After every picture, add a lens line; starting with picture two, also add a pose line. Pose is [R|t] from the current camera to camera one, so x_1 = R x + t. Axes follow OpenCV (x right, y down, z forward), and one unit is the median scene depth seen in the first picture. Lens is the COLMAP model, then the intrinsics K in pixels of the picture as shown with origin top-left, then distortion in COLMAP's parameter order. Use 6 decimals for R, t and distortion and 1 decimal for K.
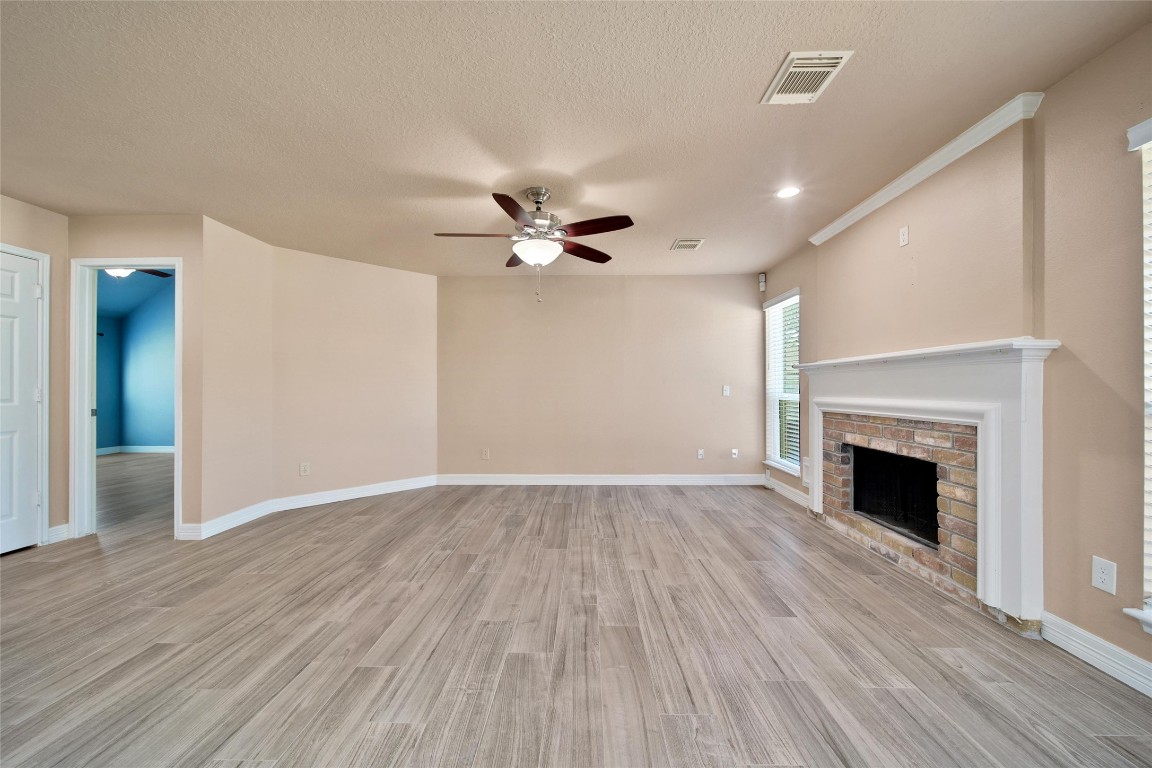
lens RADIAL K [[436.2, 0, 563.7], [0, 436.2, 384.5], [0, 0, 1]] dist [0.002279, -0.002848]
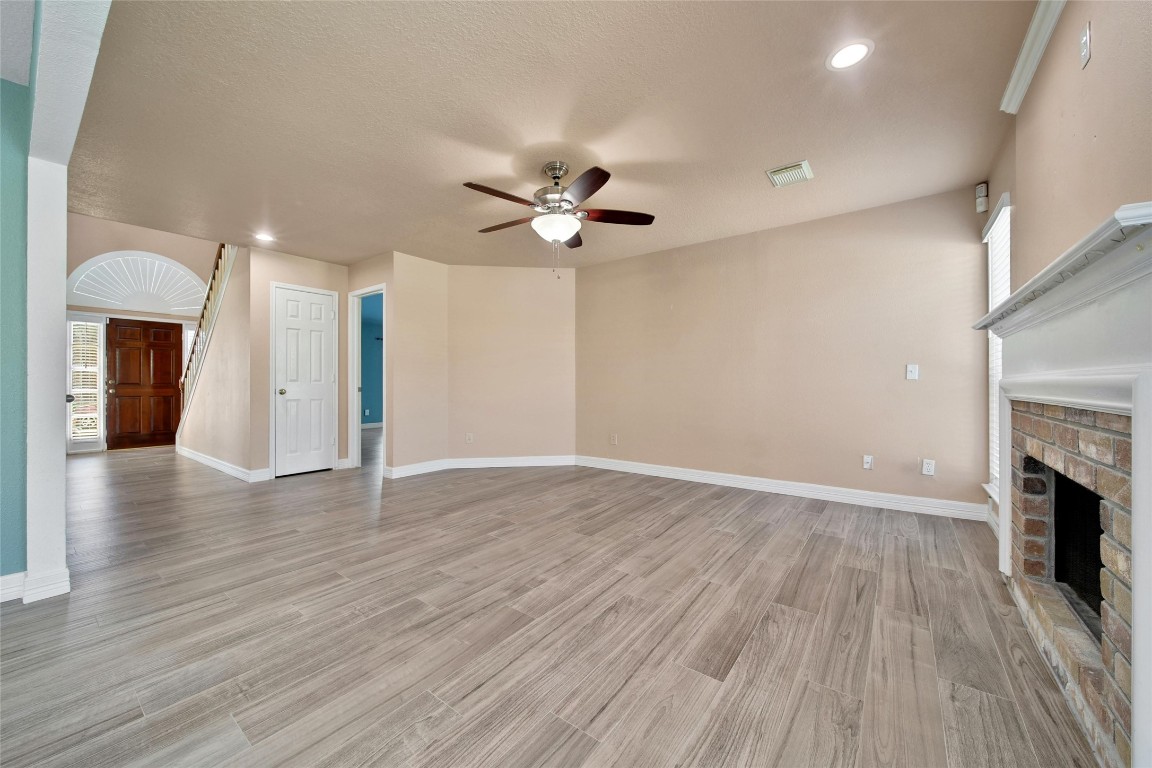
lens RADIAL K [[436.2, 0, 563.7], [0, 436.2, 384.5], [0, 0, 1]] dist [0.002279, -0.002848]
pose [[0.802304, 0.002746, -0.596910, 0.596826], [0.002846, 0.999960, 0.008425, 0.045819], [0.596910, -0.008458, 0.802264, 0.242071]]
